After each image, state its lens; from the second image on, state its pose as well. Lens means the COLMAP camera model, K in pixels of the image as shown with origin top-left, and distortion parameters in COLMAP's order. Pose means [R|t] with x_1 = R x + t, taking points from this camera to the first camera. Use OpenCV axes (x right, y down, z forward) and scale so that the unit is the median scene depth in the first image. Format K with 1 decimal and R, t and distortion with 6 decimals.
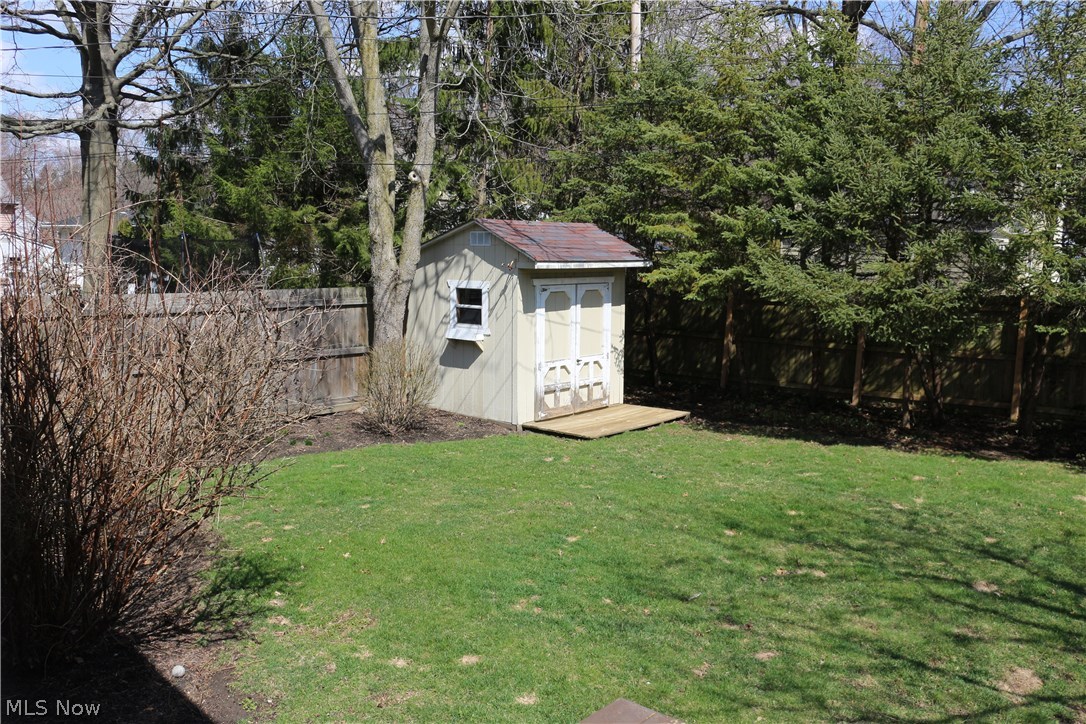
lens RADIAL K [[913.4, 0, 553.2], [0, 913.4, 379.8], [0, 0, 1]] dist [-0.158889, 0.133419]
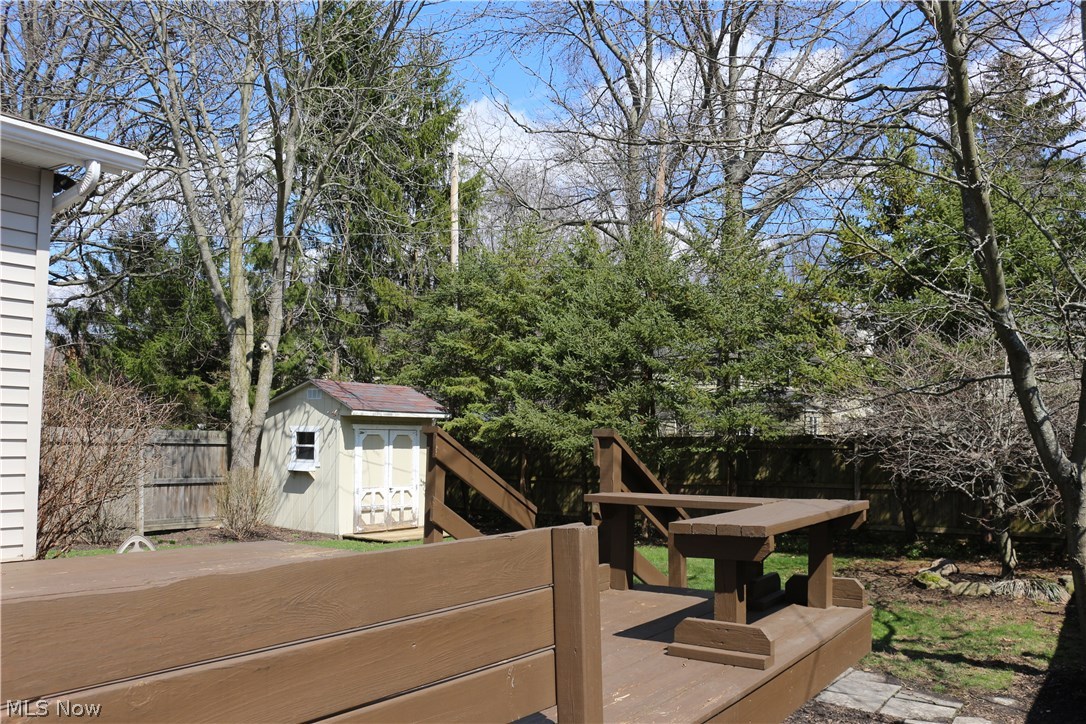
lens RADIAL K [[913.4, 0, 553.2], [0, 913.4, 379.8], [0, 0, 1]] dist [-0.158889, 0.133419]
pose [[0.994558, 0.005272, 0.104055, 0.124779], [0.016167, 0.978814, -0.204112, 0.096091], [-0.102926, 0.204683, 0.973402, -0.312998]]
